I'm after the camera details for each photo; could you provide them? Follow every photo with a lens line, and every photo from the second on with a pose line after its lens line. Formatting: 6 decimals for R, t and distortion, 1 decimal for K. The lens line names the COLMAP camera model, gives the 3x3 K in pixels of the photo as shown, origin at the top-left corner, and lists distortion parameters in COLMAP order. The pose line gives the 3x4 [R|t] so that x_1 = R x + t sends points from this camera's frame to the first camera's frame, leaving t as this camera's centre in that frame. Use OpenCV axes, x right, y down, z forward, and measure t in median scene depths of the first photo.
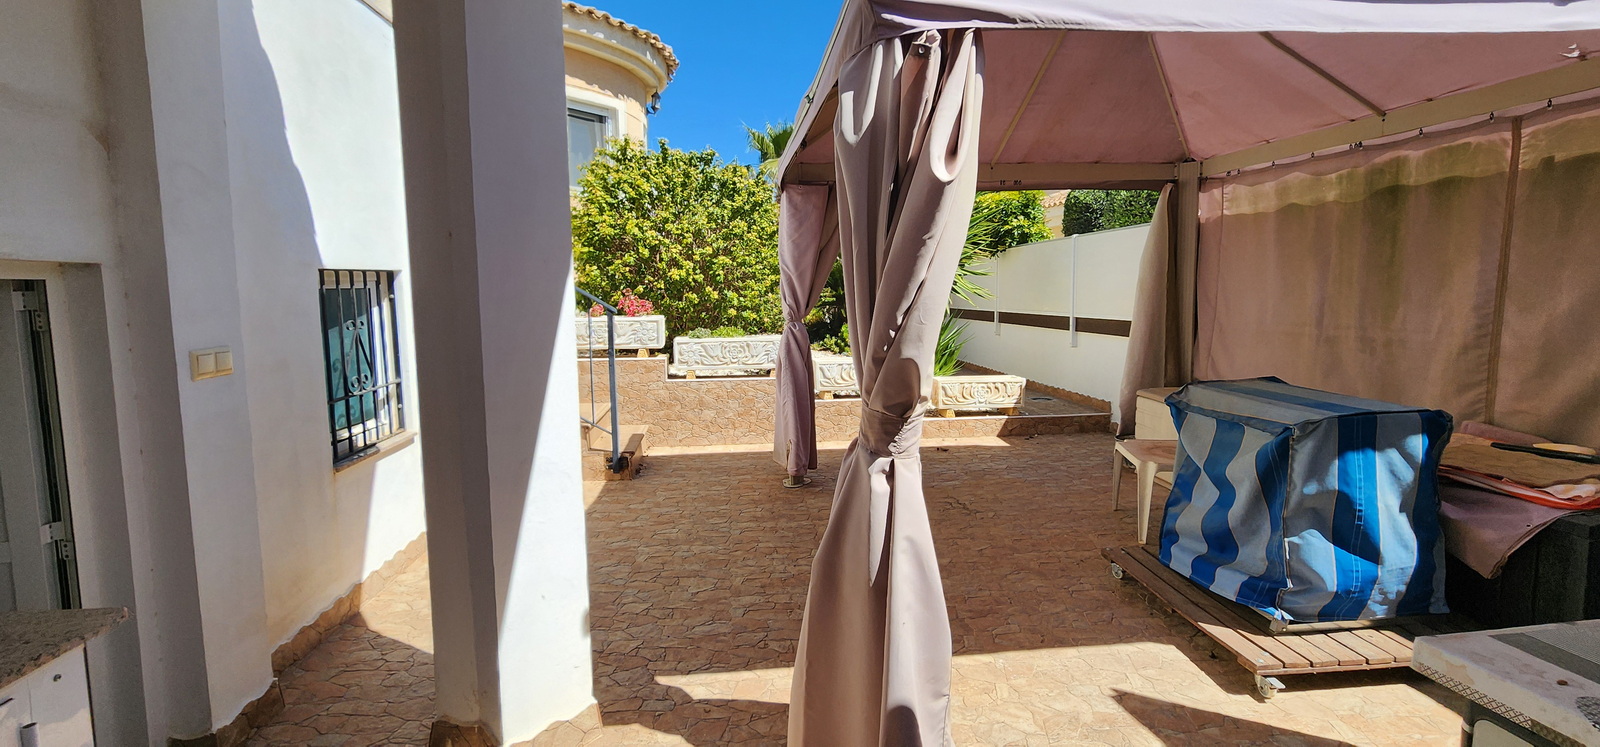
lens RADIAL K [[660.6, 0, 801.0], [0, 660.6, 348.2], [0, 0, 1]] dist [0.001112, -0.000453]
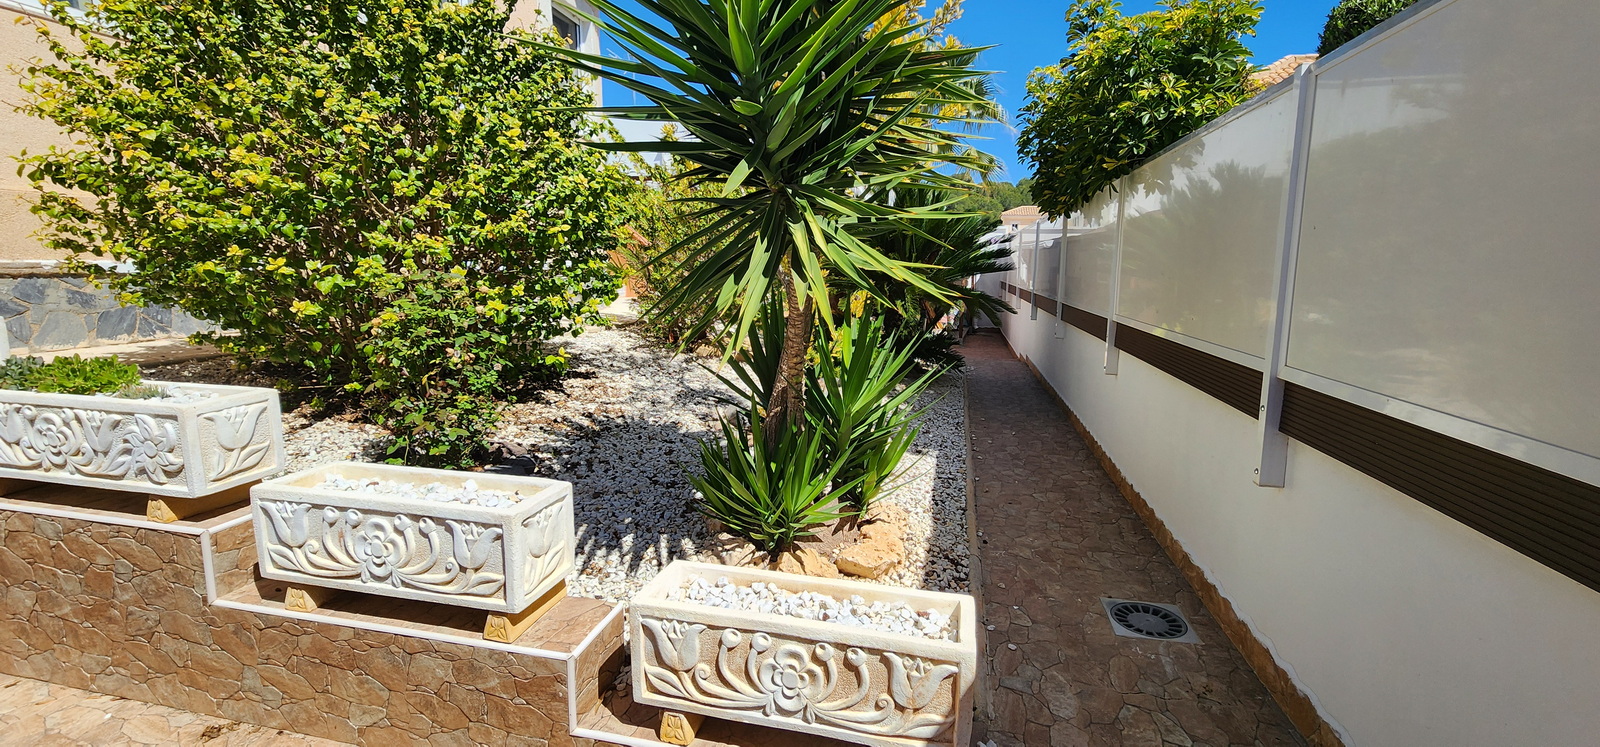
lens RADIAL K [[660.6, 0, 801.0], [0, 660.6, 348.2], [0, 0, 1]] dist [0.001112, -0.000453]
pose [[0.947795, 0.062934, -0.312609, 0.265753], [-0.048418, 0.997367, 0.053993, -0.055211], [0.315184, -0.036039, 0.948346, 0.579922]]
